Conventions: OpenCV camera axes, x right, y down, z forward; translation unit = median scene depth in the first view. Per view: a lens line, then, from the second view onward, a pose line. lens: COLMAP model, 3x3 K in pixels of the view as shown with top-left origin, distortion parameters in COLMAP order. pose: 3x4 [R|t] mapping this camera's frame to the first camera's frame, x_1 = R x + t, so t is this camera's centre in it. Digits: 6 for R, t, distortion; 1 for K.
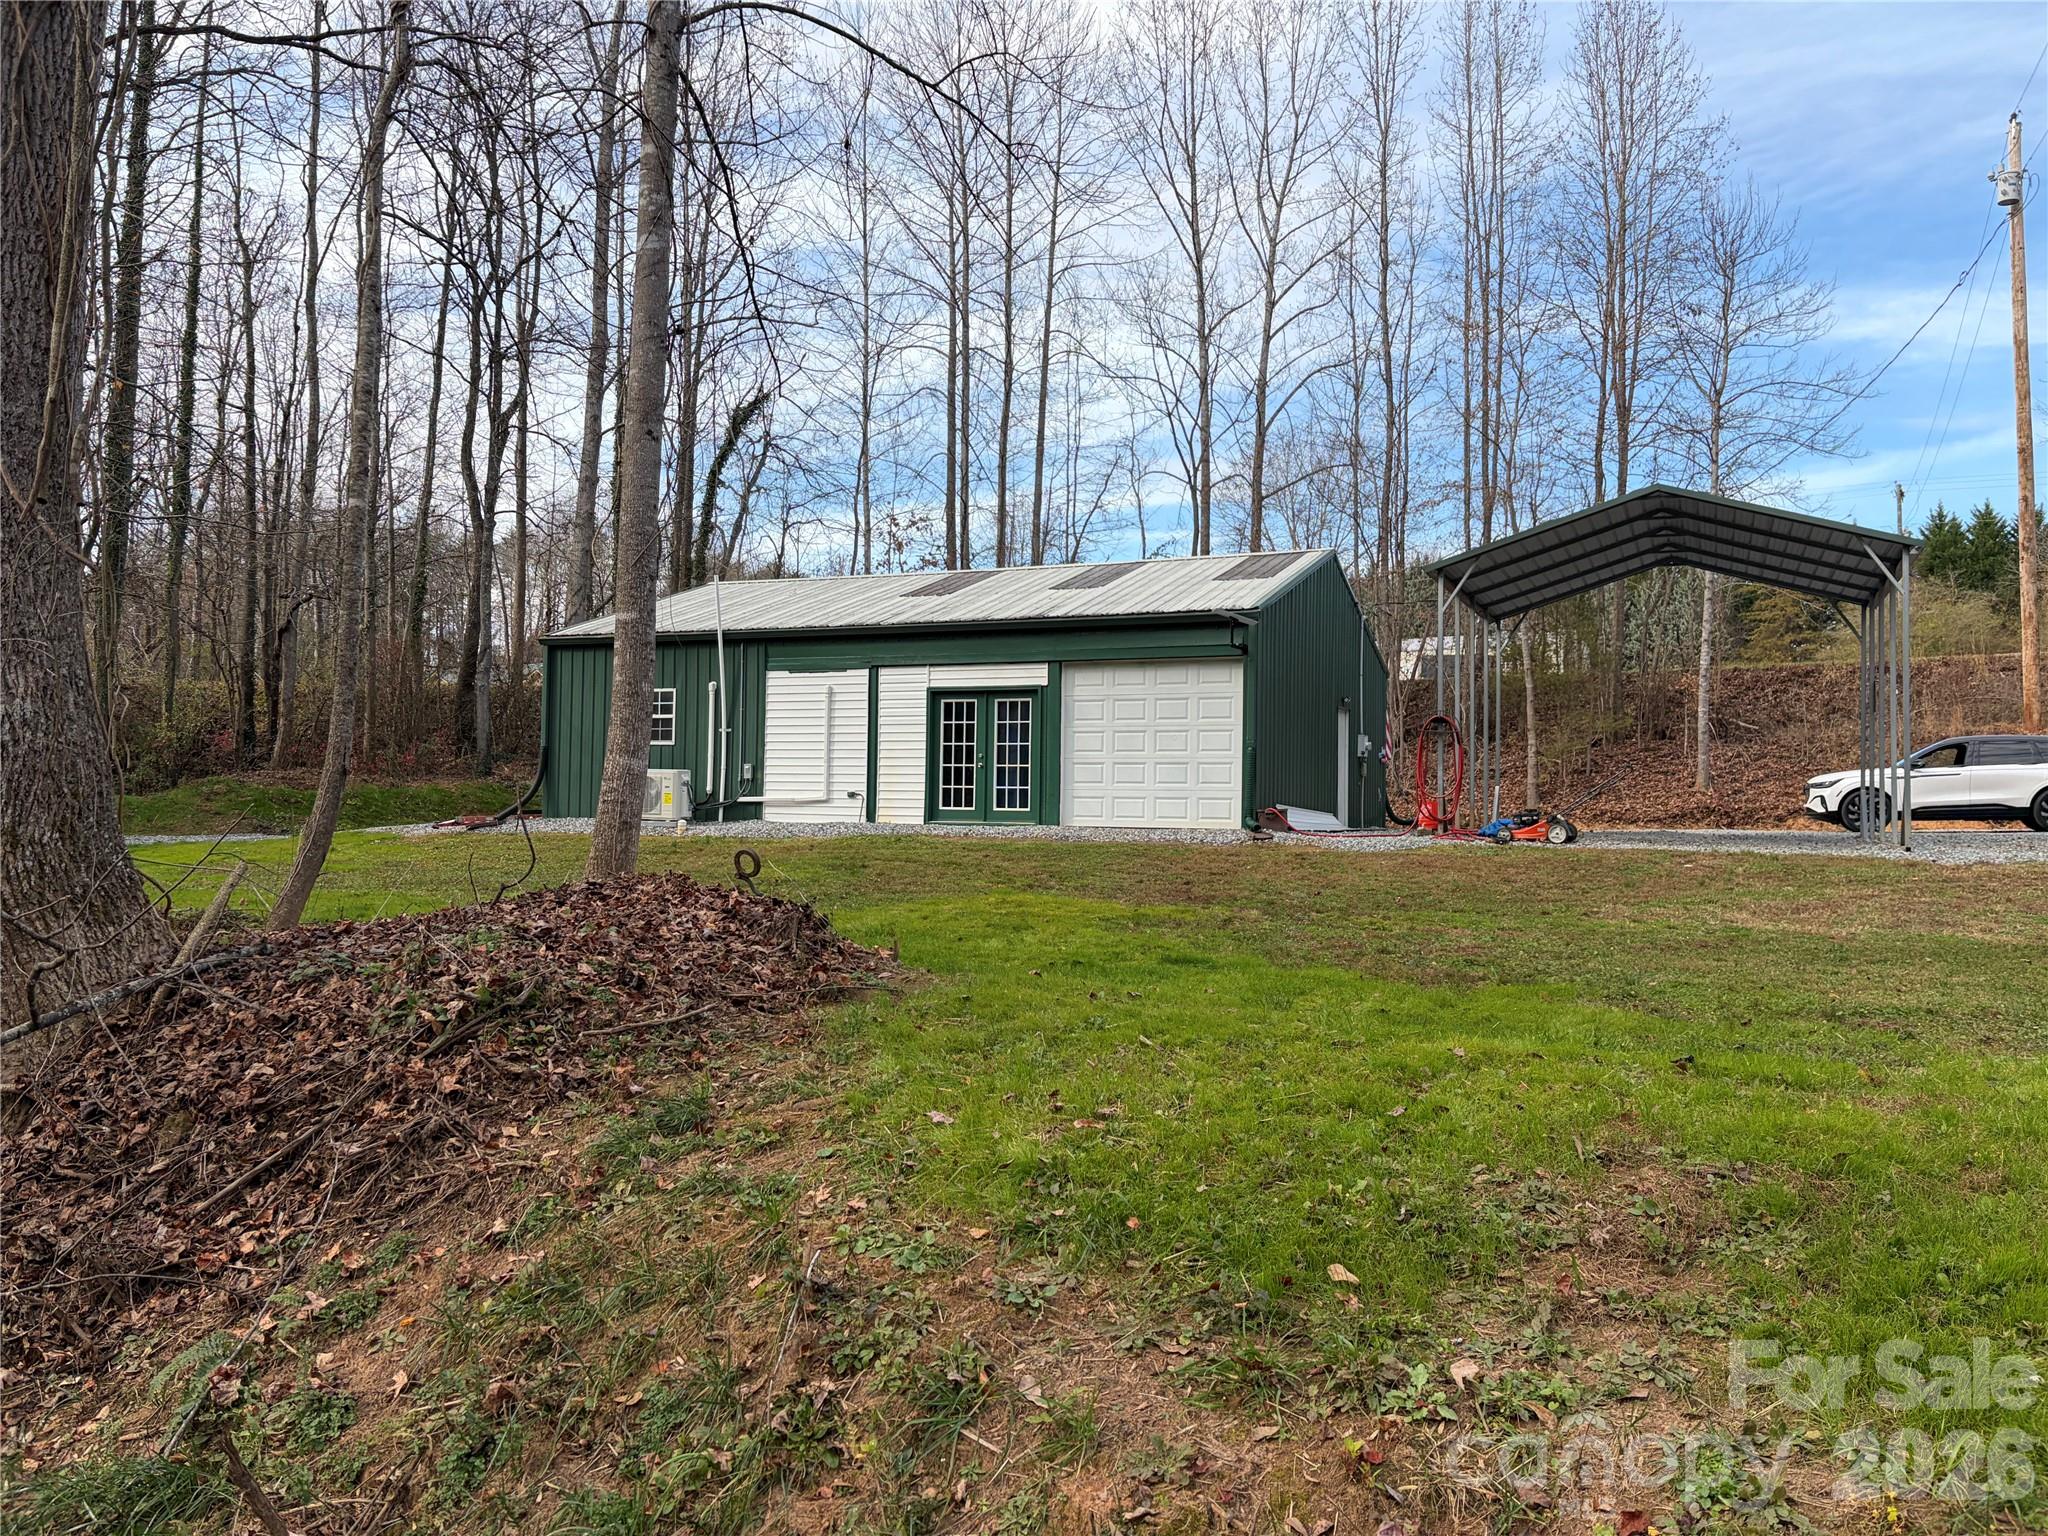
lens RADIAL K [[1540.2, 0, 1023.1], [0, 1540.2, 766.8], [0, 0, 1]] dist [-0.003312, -0.002068]
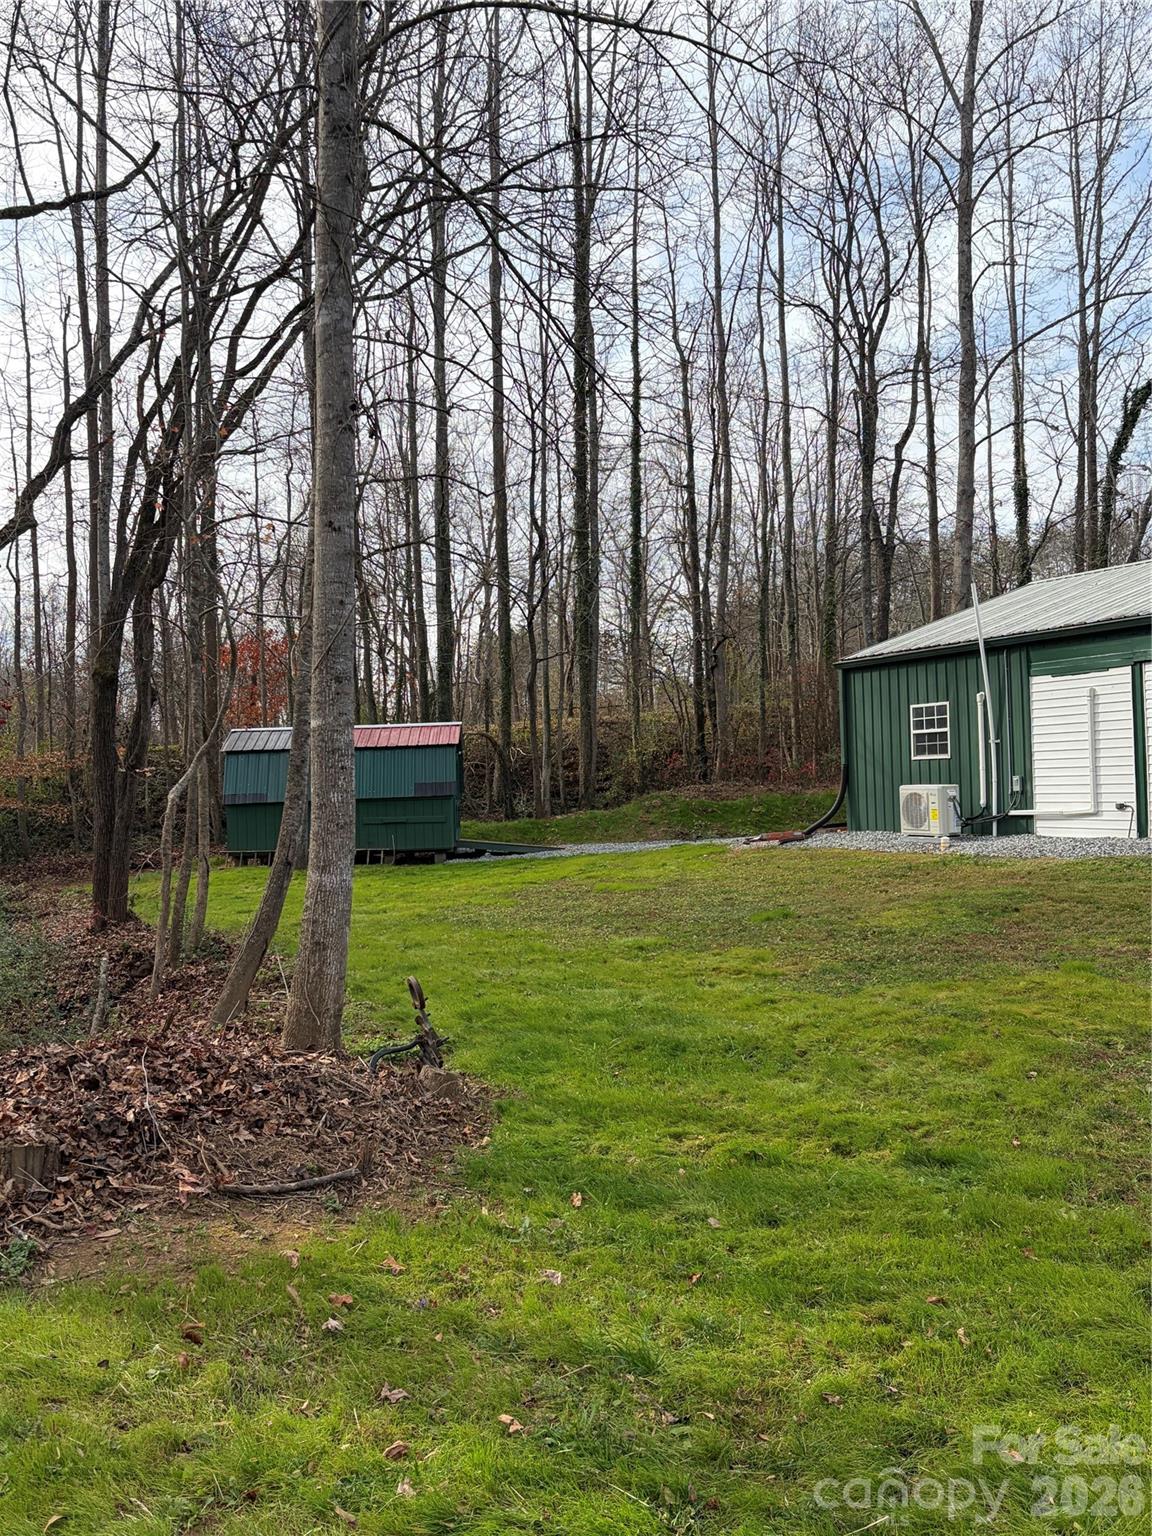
lens RADIAL K [[1354.2, 0, 576.0], [0, 1354.2, 763.8], [0, 0, 1]] dist [0.001404, -0.004200]
pose [[0.742243, -0.040093, -0.668931, 0.180716], [0.052132, 0.998638, -0.002008, -0.021680], [0.668100, -0.033382, 0.743322, 0.193587]]
